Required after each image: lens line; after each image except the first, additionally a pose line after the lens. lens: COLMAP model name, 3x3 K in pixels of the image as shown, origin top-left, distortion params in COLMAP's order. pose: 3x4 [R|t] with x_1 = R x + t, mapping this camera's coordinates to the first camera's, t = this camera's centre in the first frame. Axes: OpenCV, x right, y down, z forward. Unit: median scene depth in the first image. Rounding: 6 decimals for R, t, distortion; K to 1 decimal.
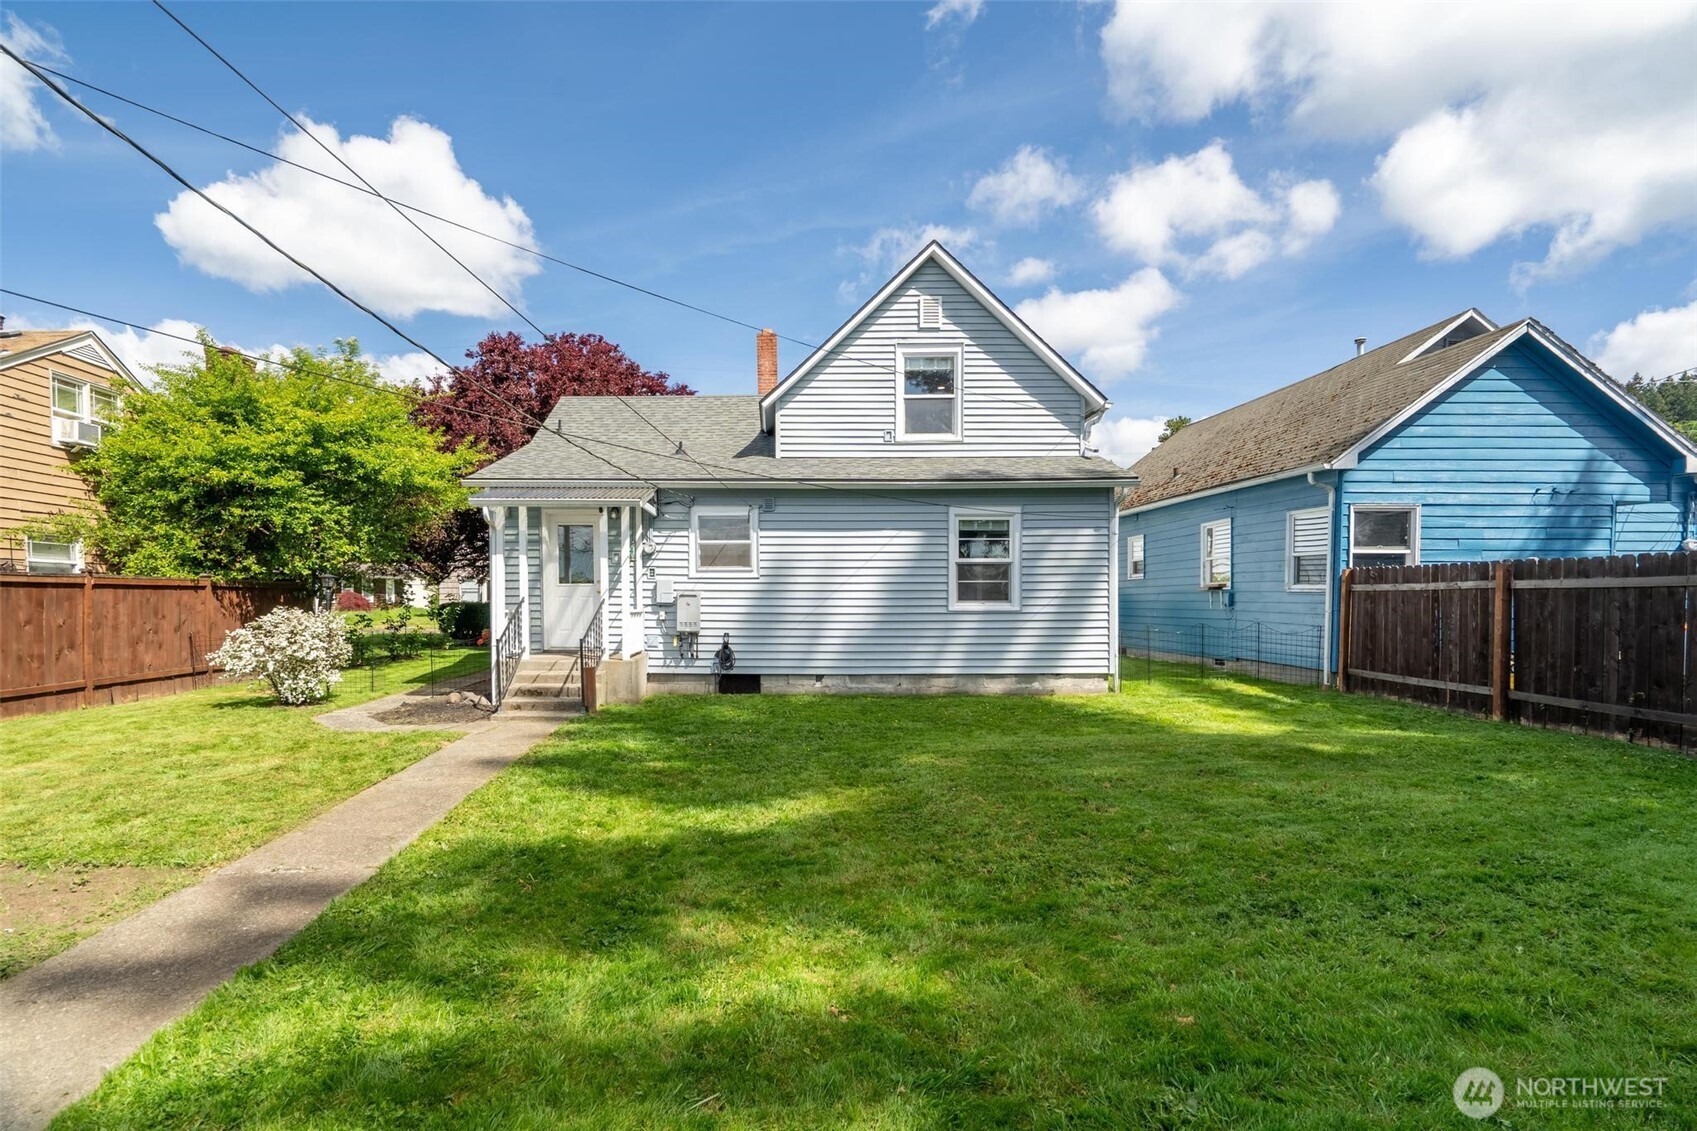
lens RADIAL K [[758.7, 0, 736.4], [0, 758.7, 617.1], [0, 0, 1]] dist [0.000736, -0.000450]
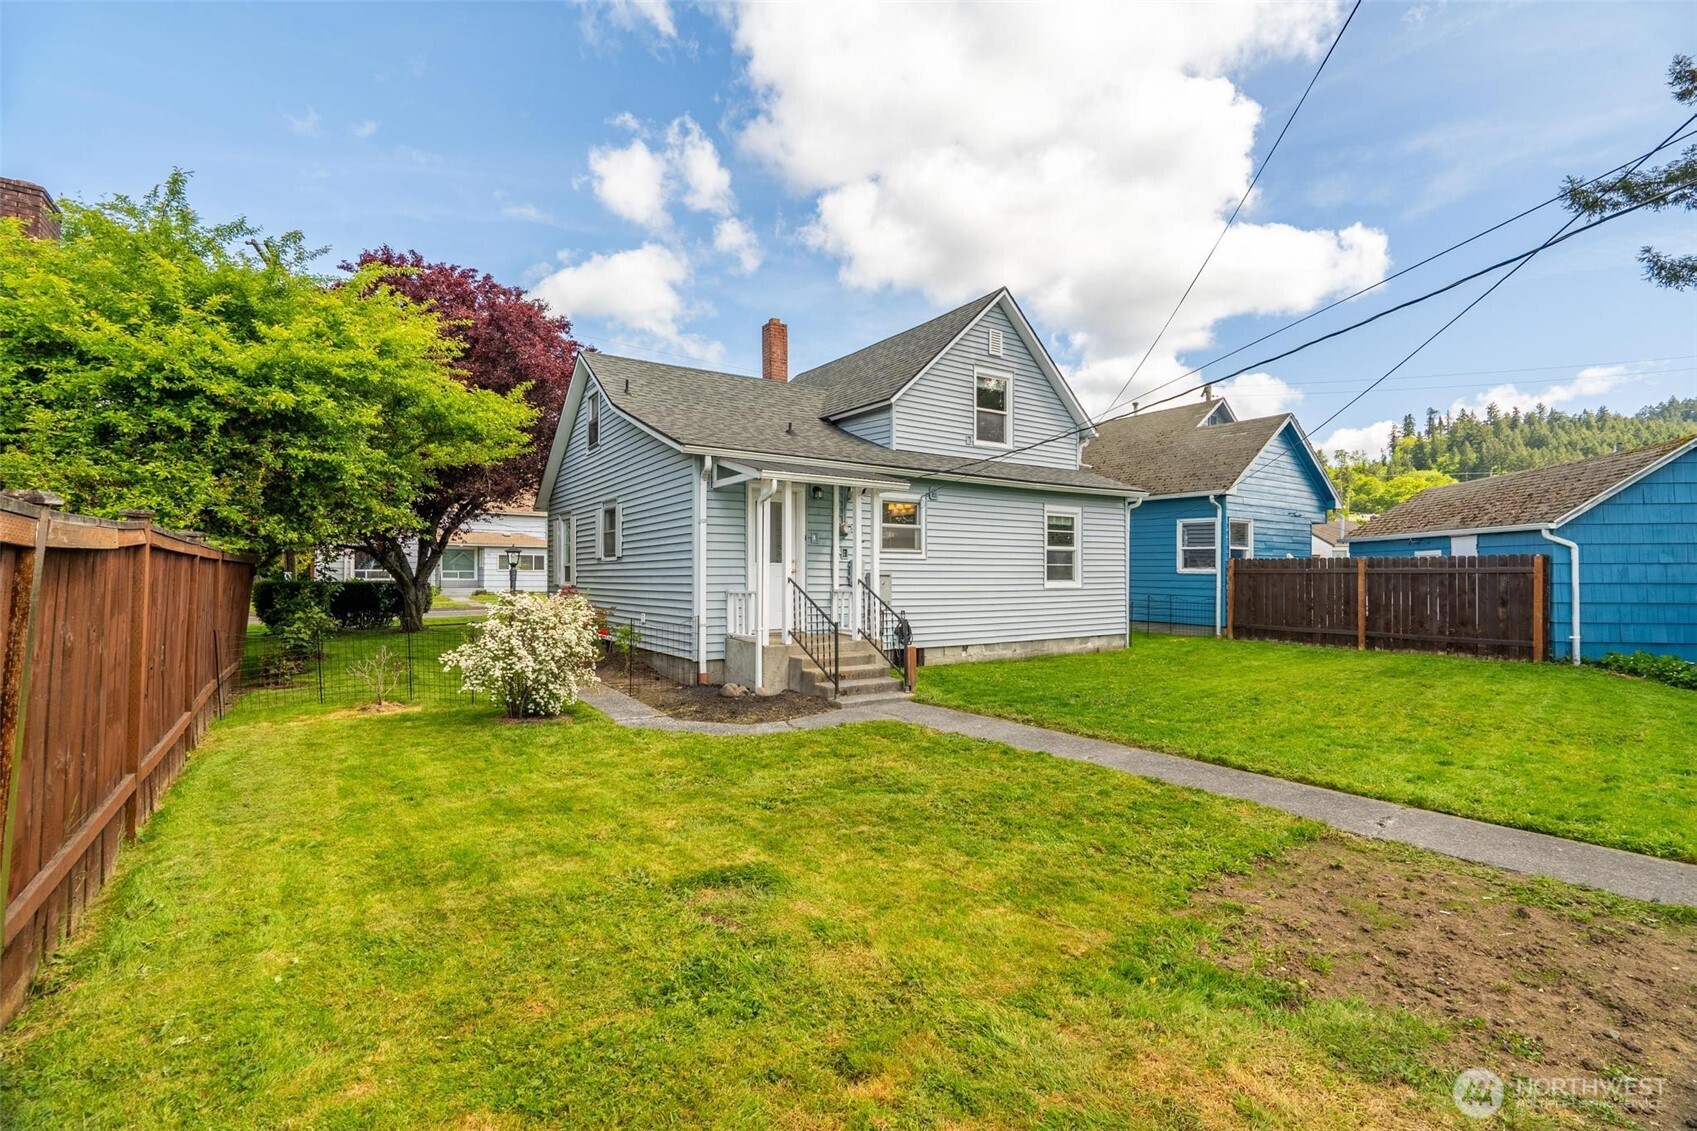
lens RADIAL K [[758.7, 0, 838.0], [0, 758.7, 556.8], [0, 0, 1]] dist [0.000736, -0.000450]
pose [[0.830753, 0.017002, 0.556382, -0.666752], [0.011752, 0.998775, -0.048068, -0.004022], [-0.556518, 0.046471, 0.829535, 0.156365]]
